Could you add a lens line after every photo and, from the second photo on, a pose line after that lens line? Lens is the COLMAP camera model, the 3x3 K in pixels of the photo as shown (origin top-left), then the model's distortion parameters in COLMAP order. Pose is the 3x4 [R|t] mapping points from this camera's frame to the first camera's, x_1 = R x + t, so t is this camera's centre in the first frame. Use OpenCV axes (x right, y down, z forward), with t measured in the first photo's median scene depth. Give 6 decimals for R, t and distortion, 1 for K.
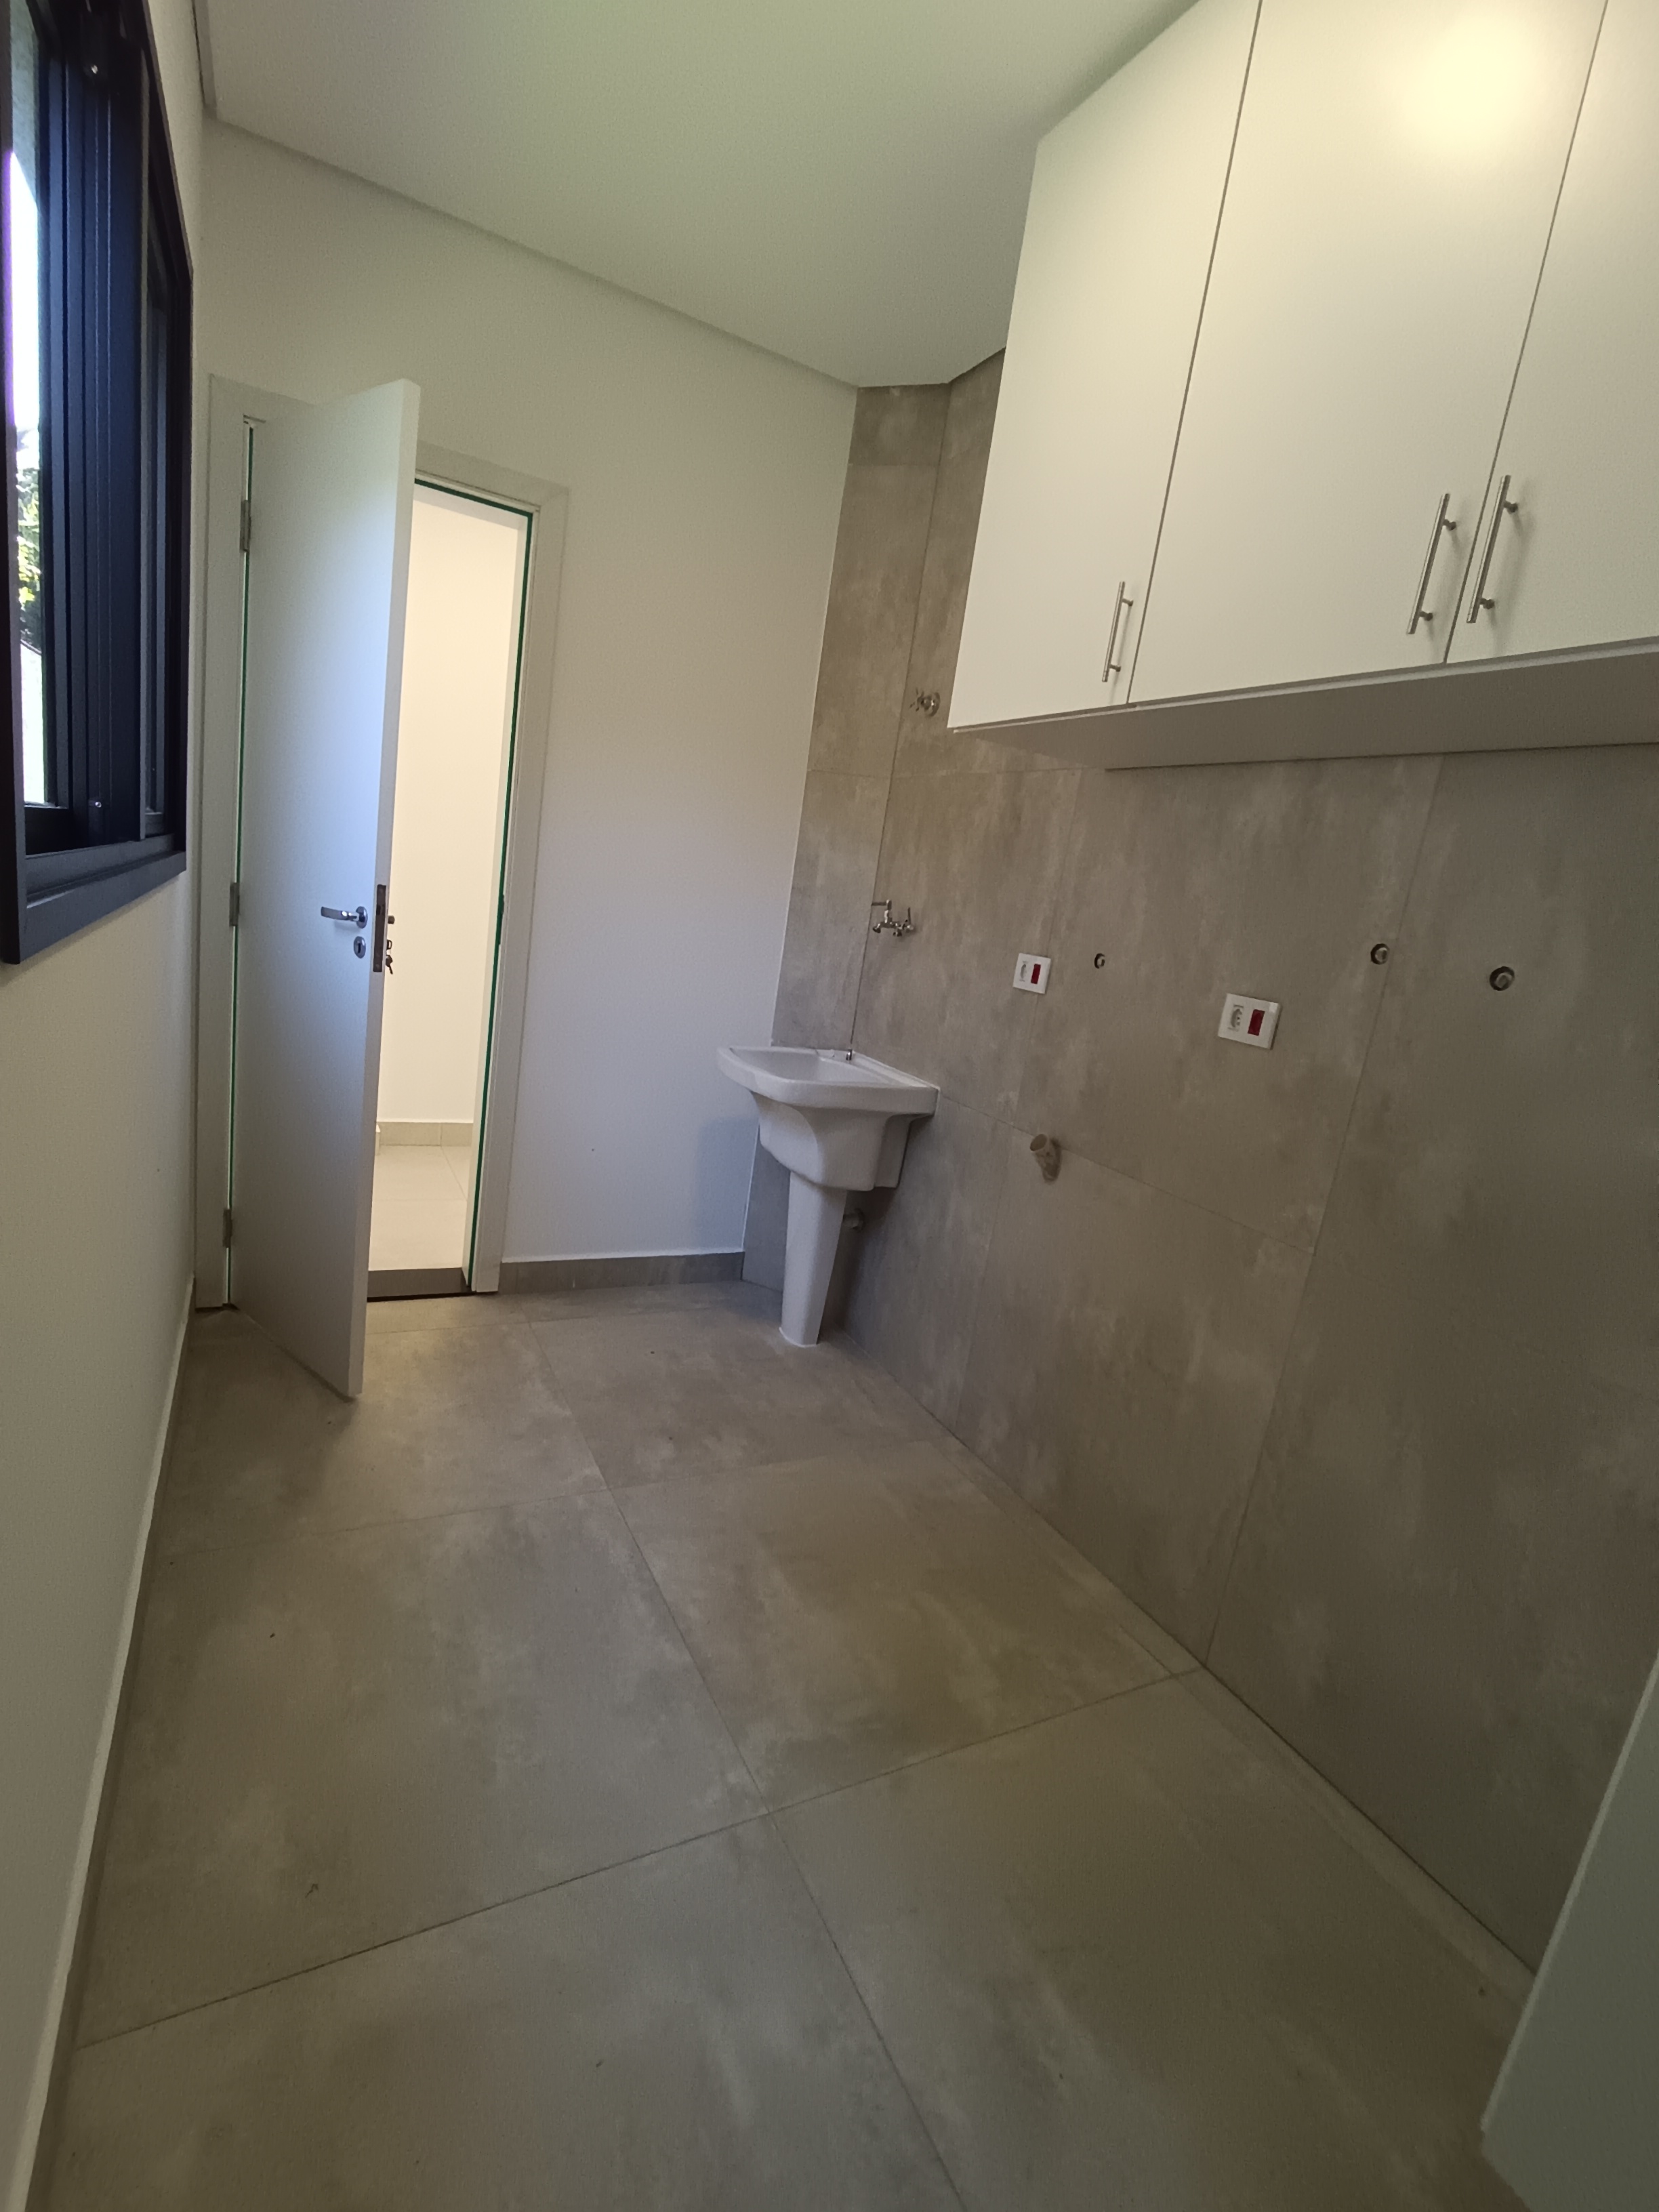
lens RADIAL K [[1021.5, 0, 824.5], [0, 1021.5, 1111.0], [0, 0, 1]] dist [-0.001592, 0.001105]
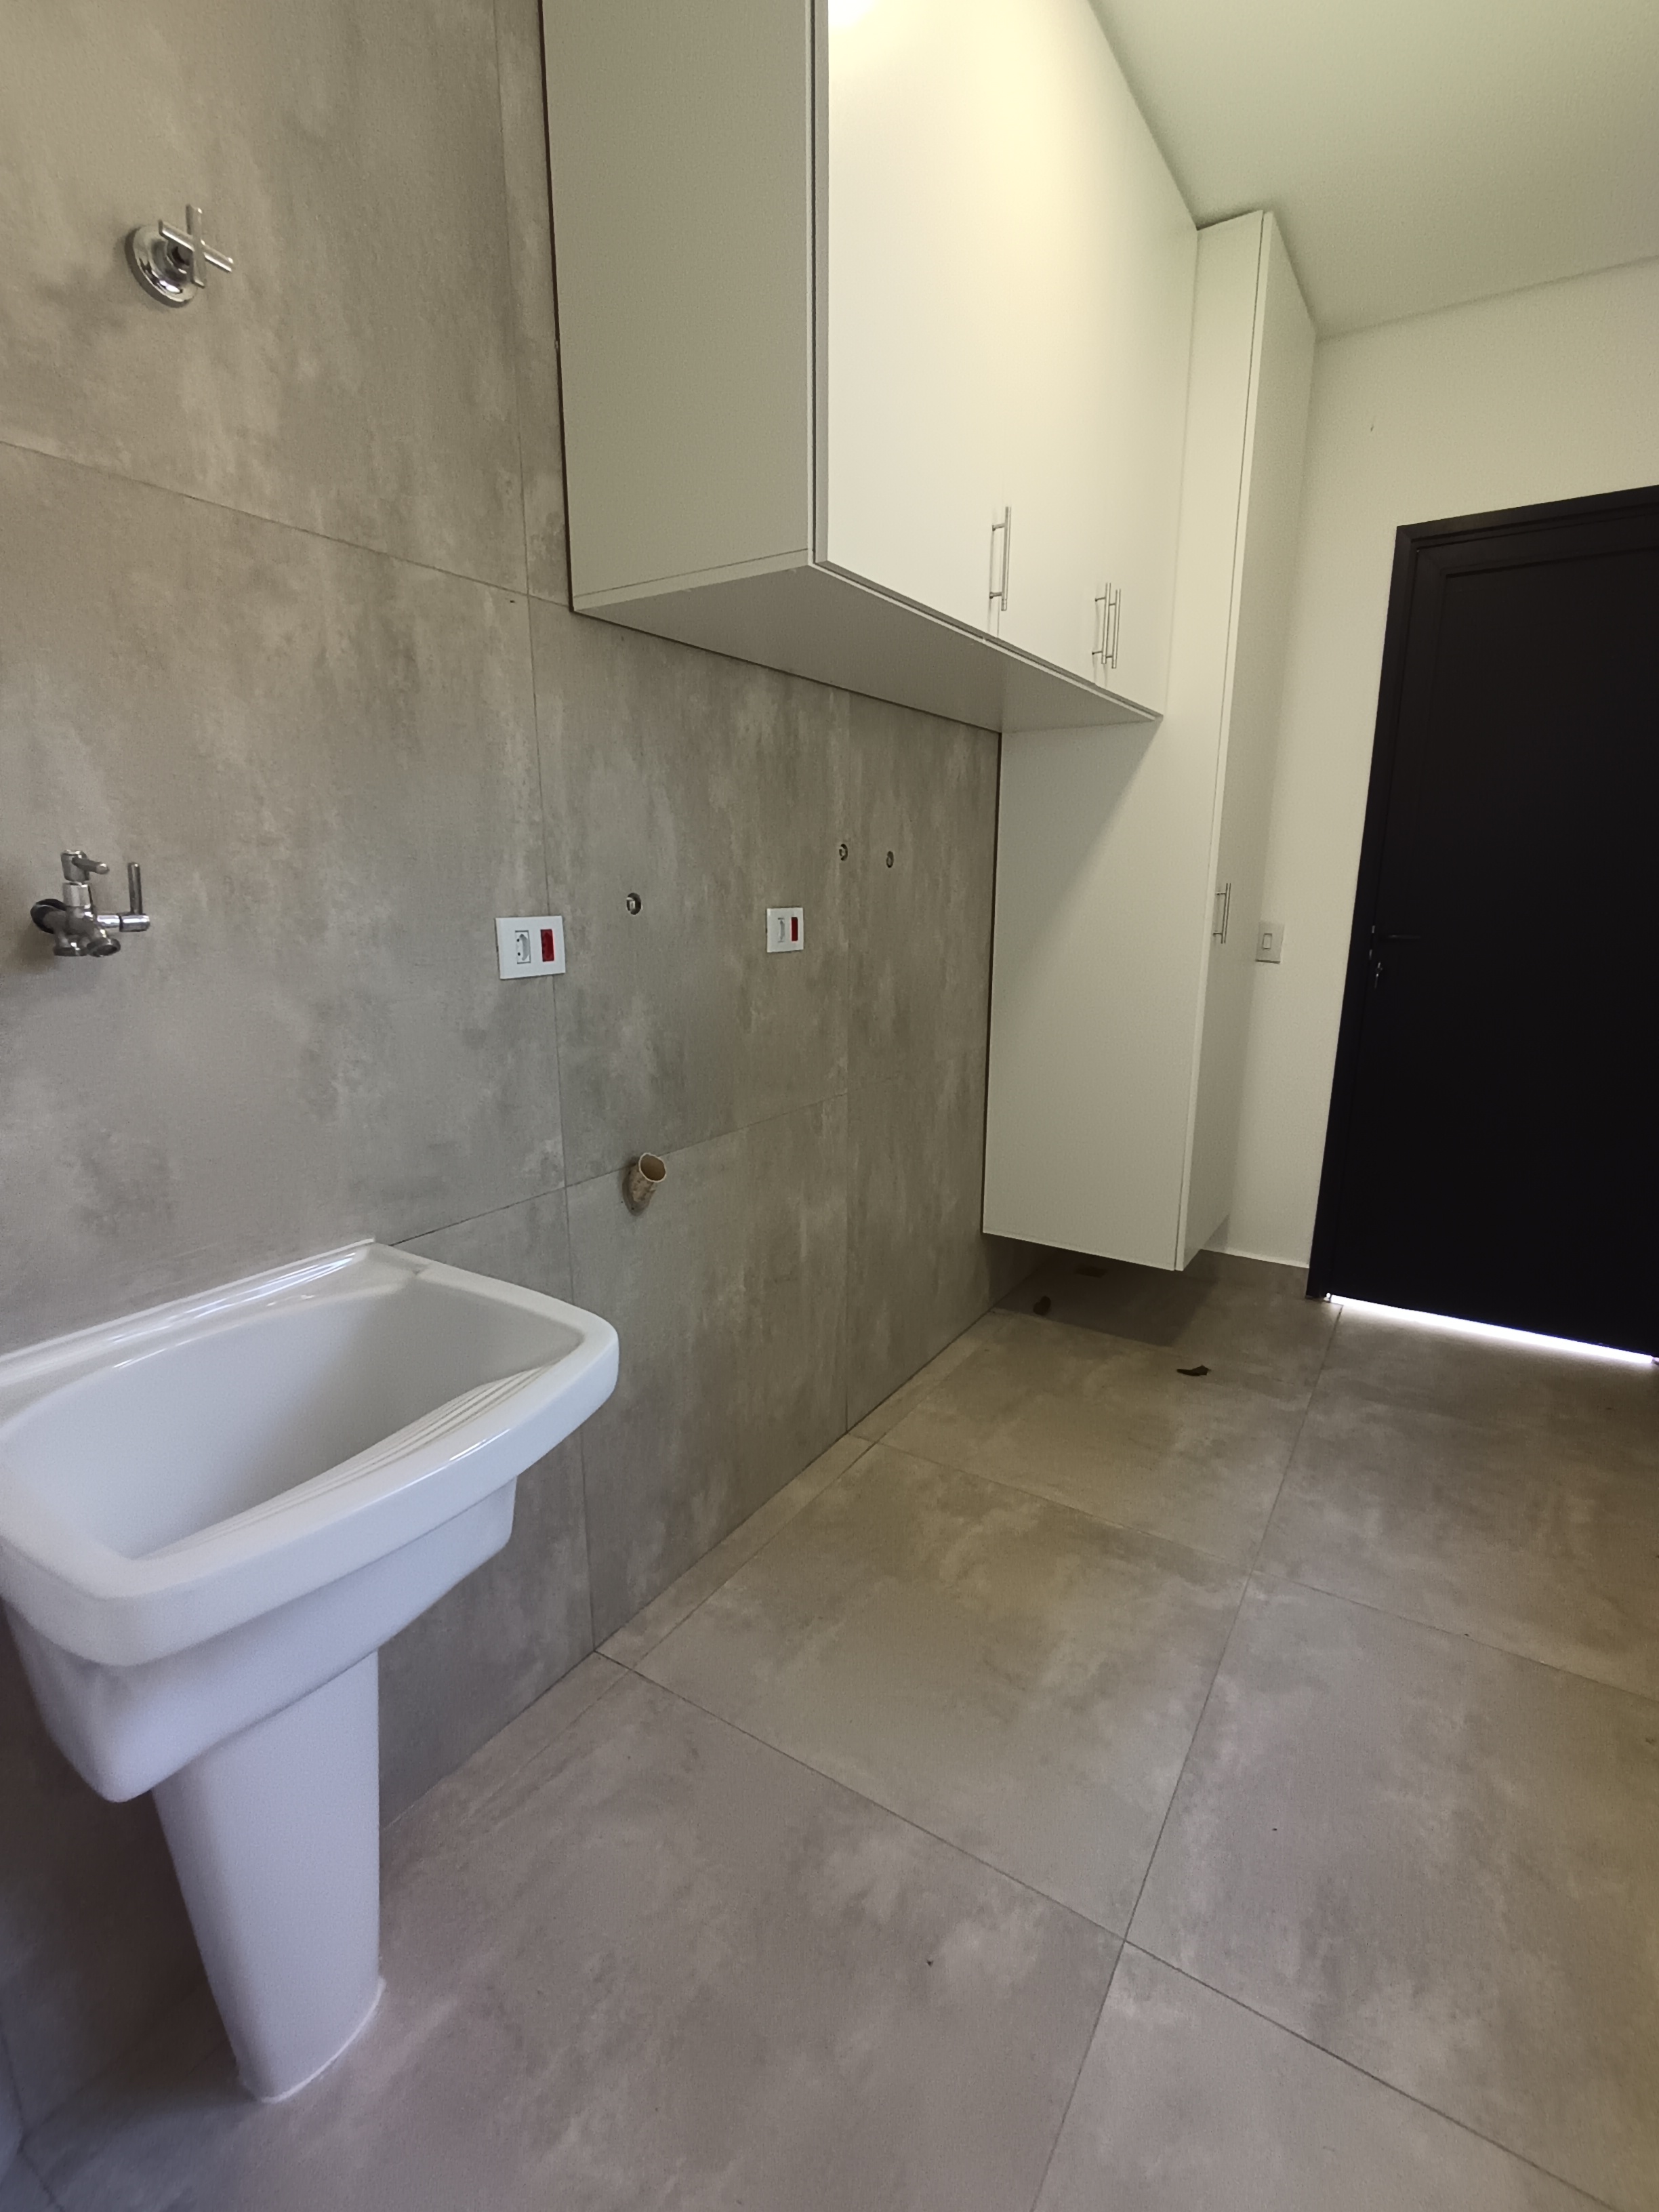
lens RADIAL K [[1021.5, 0, 825.0], [0, 1021.5, 1105.4], [0, 0, 1]] dist [-0.001592, 0.001105]
pose [[-0.492846, -0.331394, 0.804538, -0.462338], [0.107440, 0.894378, 0.434216, -0.343803], [-0.863458, 0.300442, -0.405186, 1.315197]]
